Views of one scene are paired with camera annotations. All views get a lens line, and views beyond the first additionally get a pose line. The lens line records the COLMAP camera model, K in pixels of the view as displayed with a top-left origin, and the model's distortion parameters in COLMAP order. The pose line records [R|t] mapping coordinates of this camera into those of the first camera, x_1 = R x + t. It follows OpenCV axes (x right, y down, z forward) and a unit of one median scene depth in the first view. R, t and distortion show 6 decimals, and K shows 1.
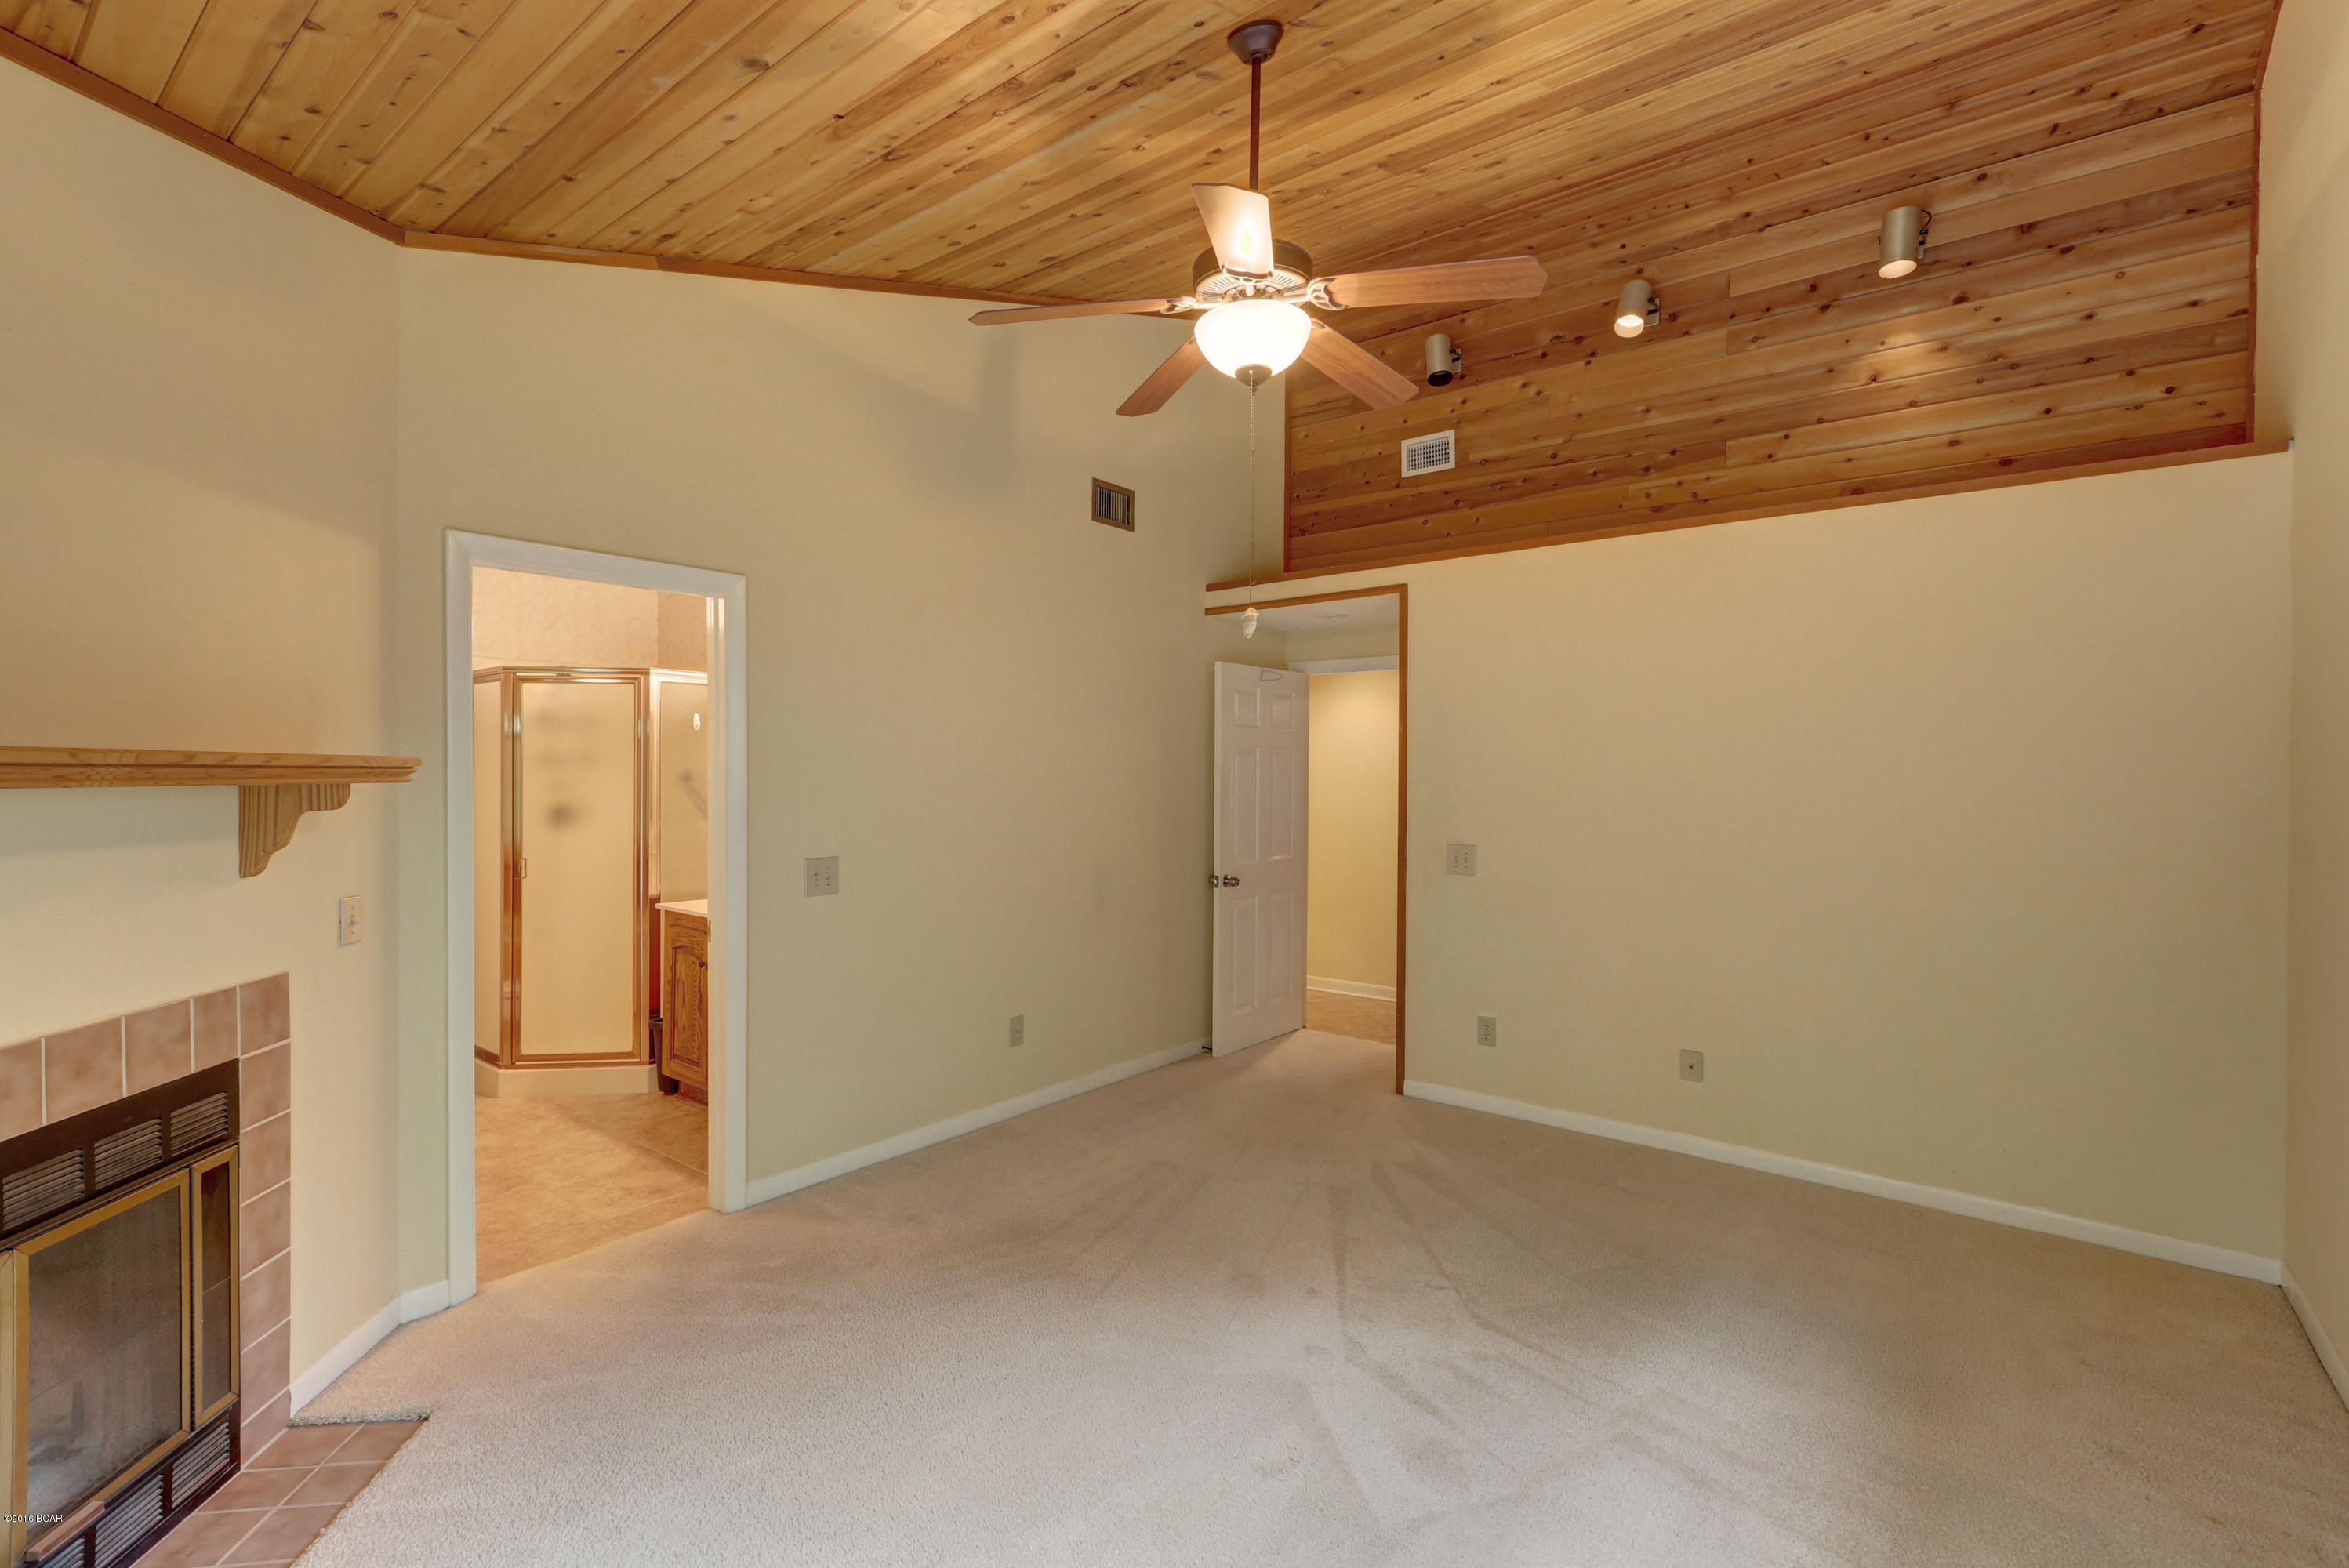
lens RADIAL K [[1070.4, 0, 1182.8], [0, 1070.4, 783.7], [0, 0, 1]] dist [0.006872, 0.001149]
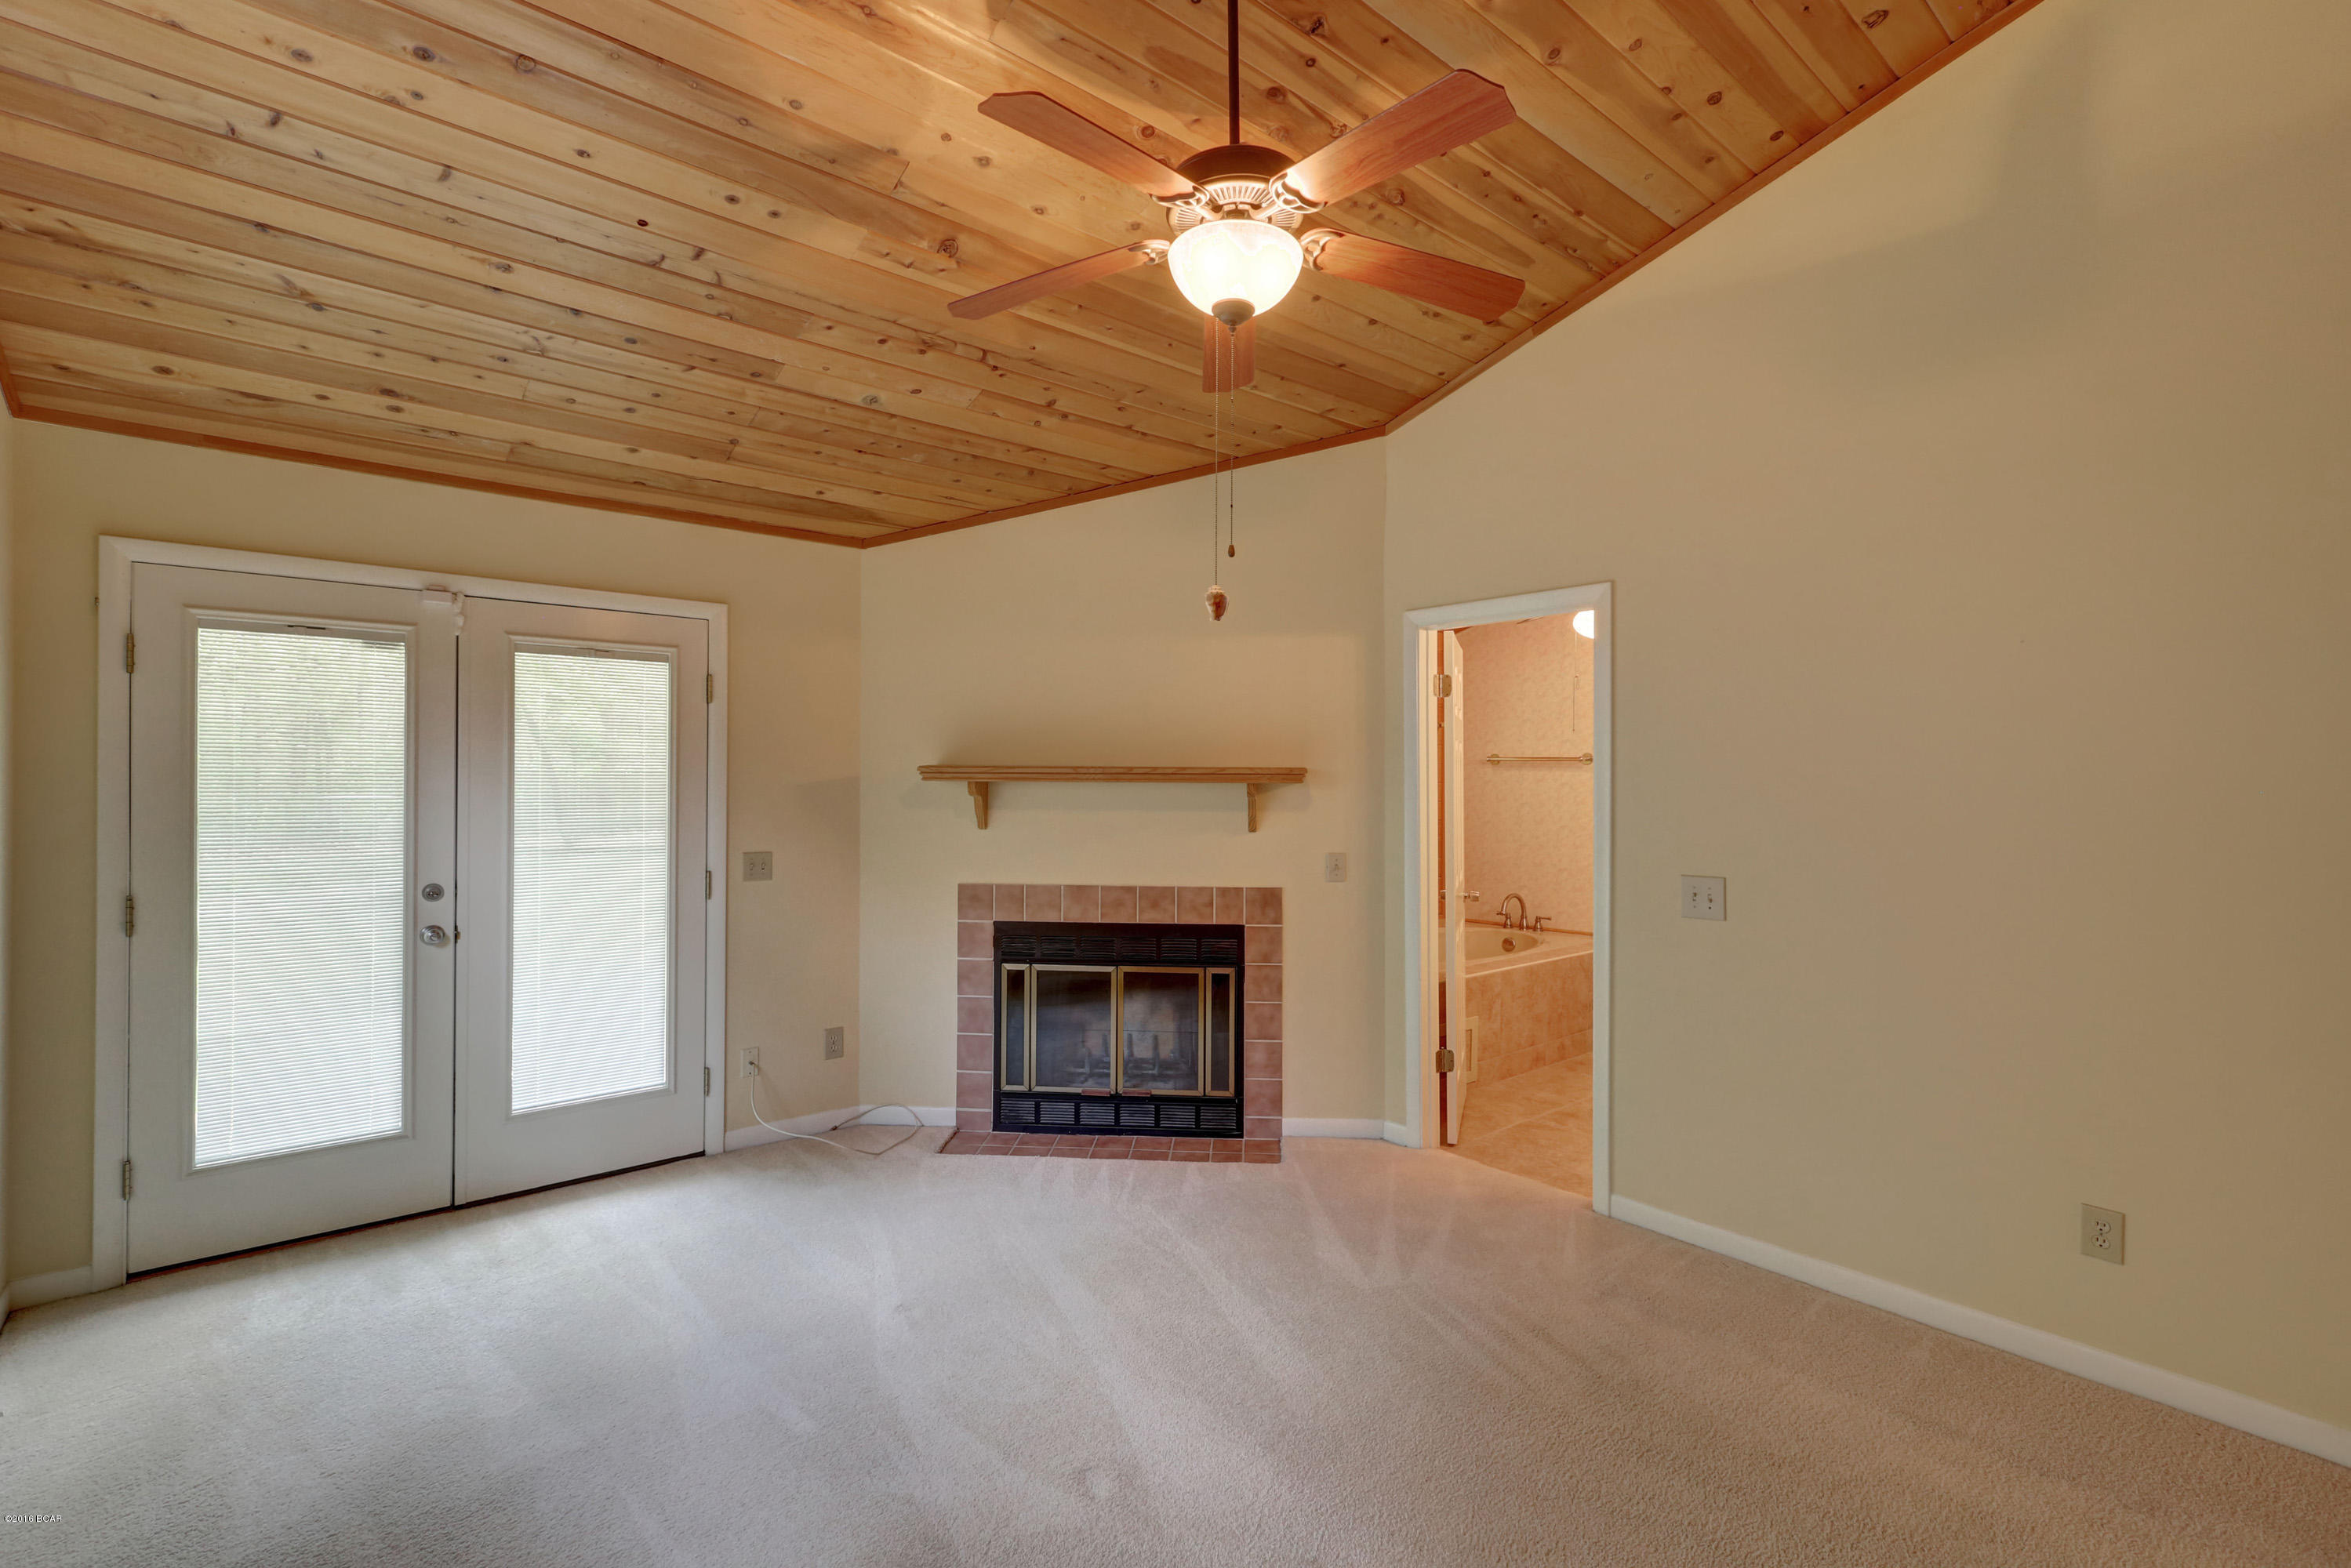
lens RADIAL K [[1071.2, 0, 1170.6], [0, 1071.2, 780.4], [0, 0, 1]] dist [0.006872, 0.001149]
pose [[-0.206562, 0.000153, -0.978433, 1.018222], [-0.016004, 0.999866, 0.003535, -0.008776], [0.978303, 0.016389, -0.206532, 1.247696]]
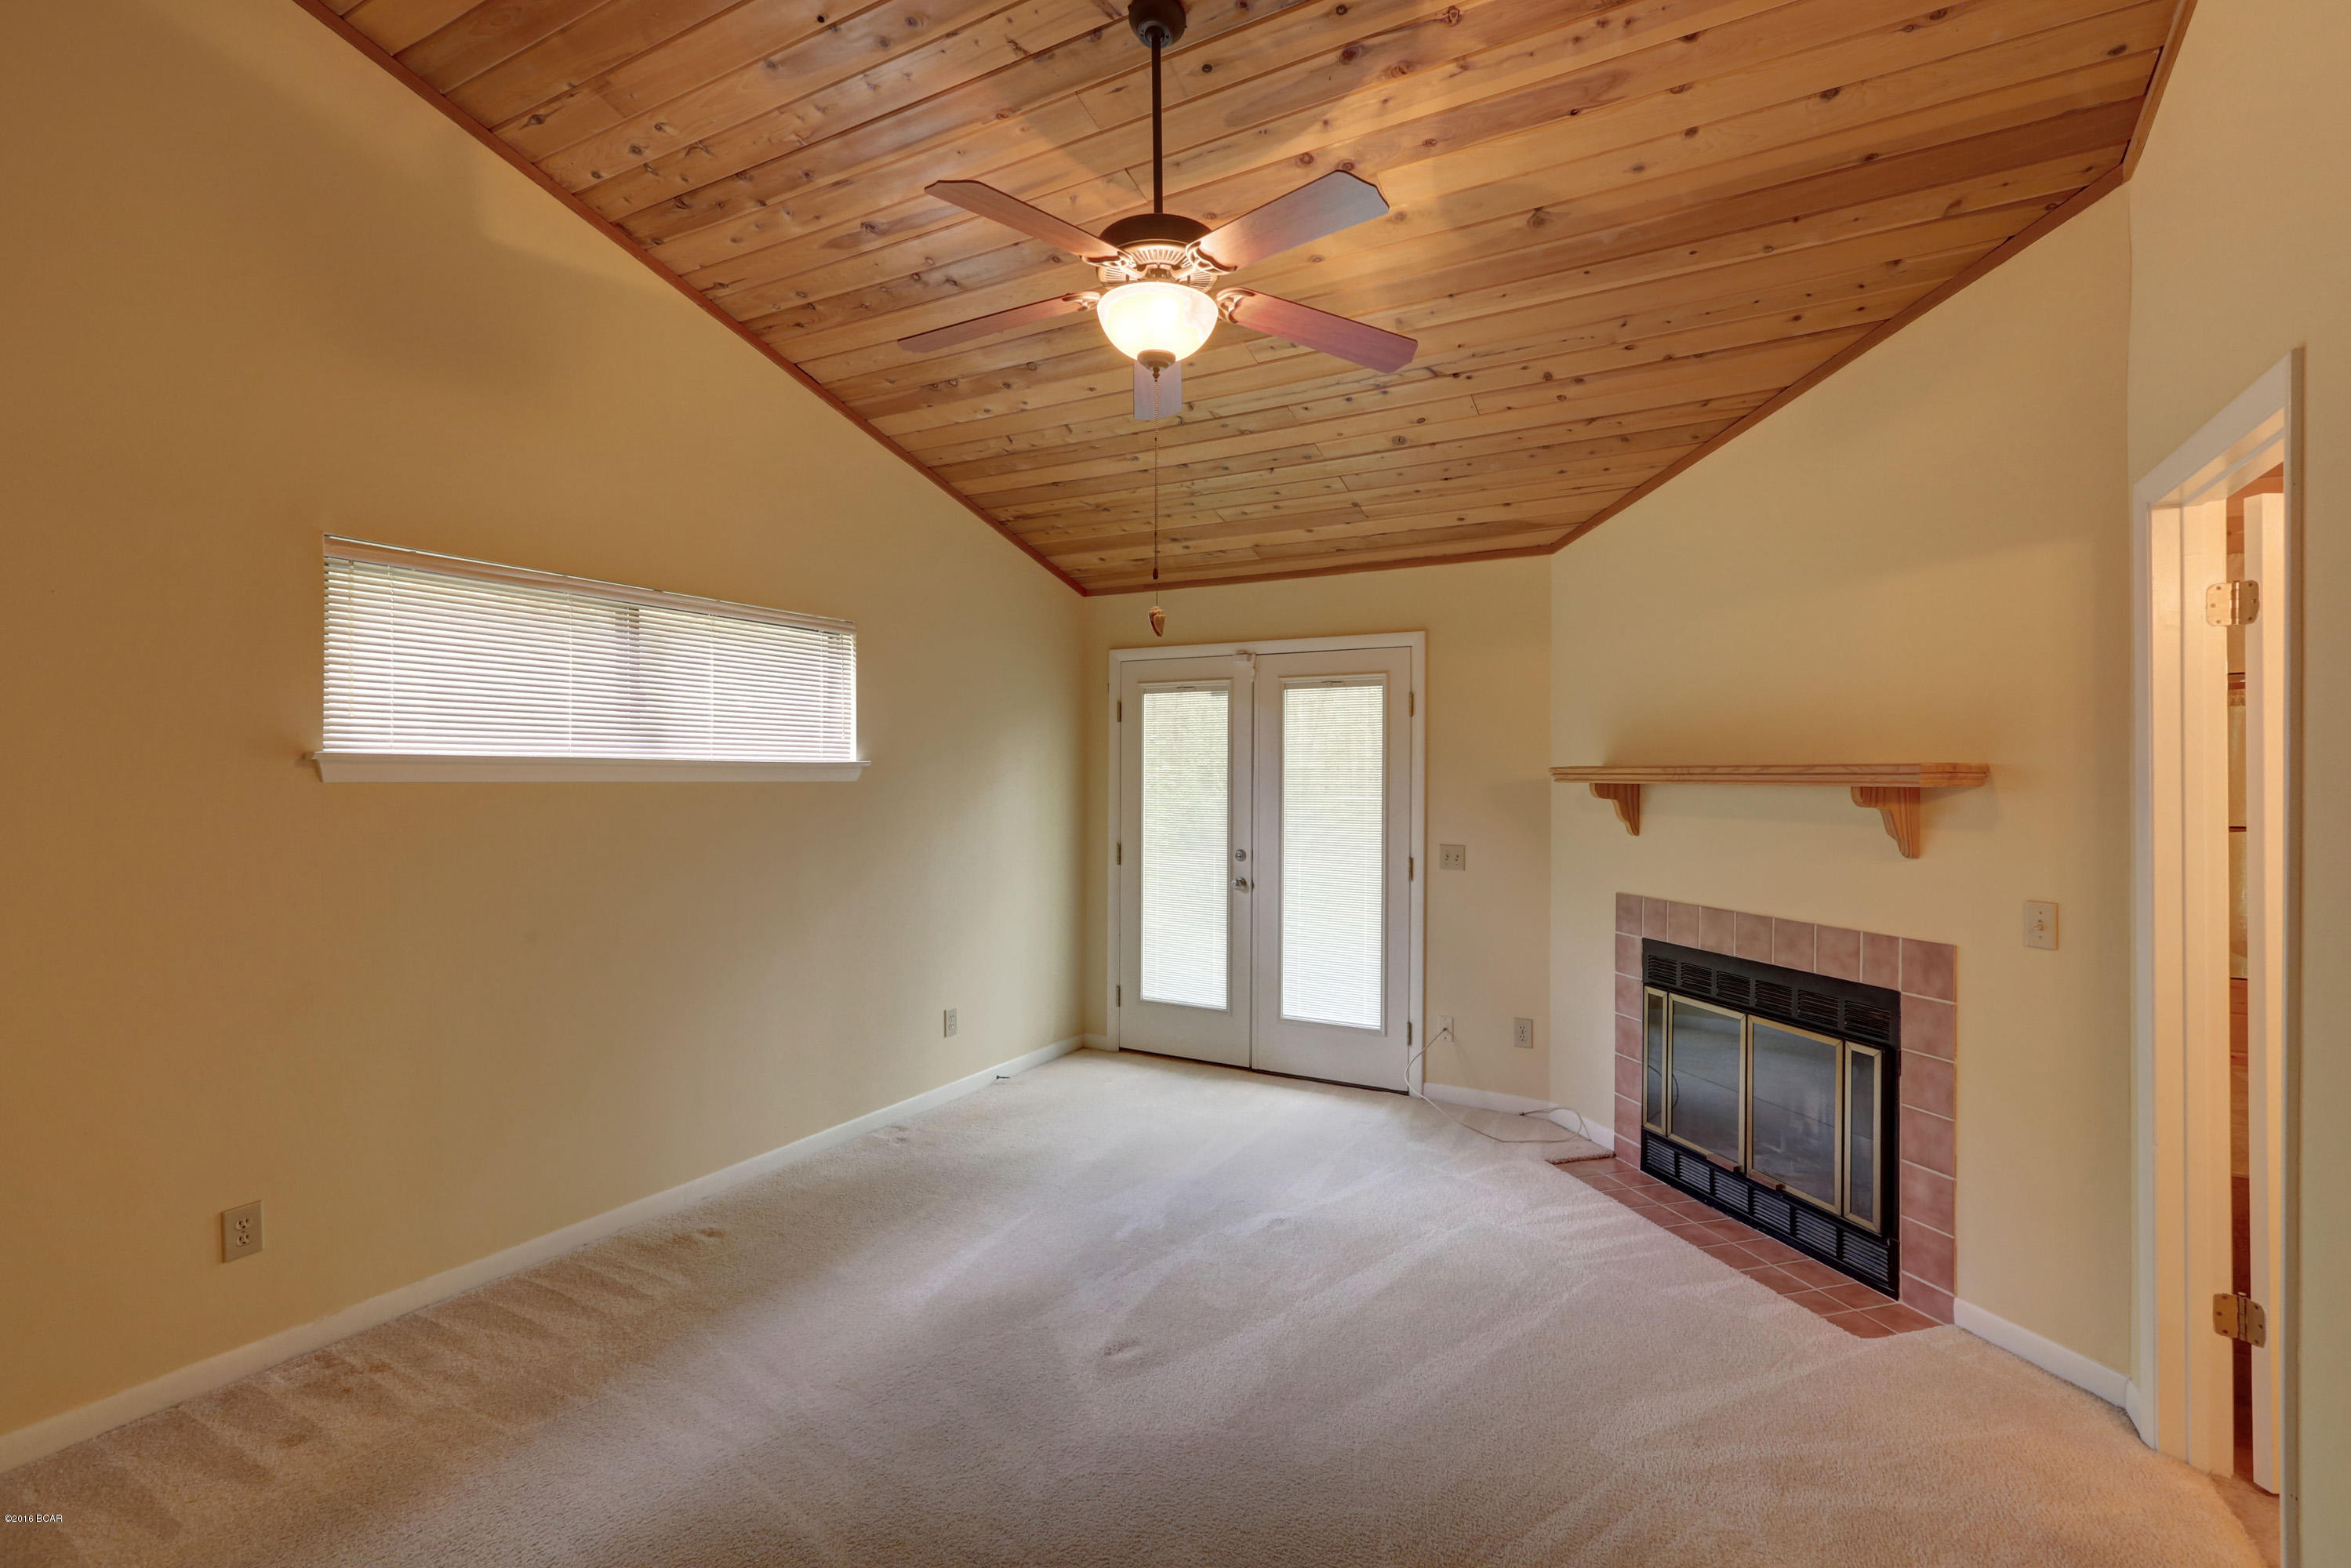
lens RADIAL K [[1071.2, 0, 1155.1], [0, 1071.2, 779.8], [0, 0, 1]] dist [0.006872, 0.001149]
pose [[-0.991078, -0.003683, -0.133234, 0.212671], [-0.005664, 0.999879, 0.014488, -0.021042], [0.133164, 0.015113, -0.990979, 2.165226]]
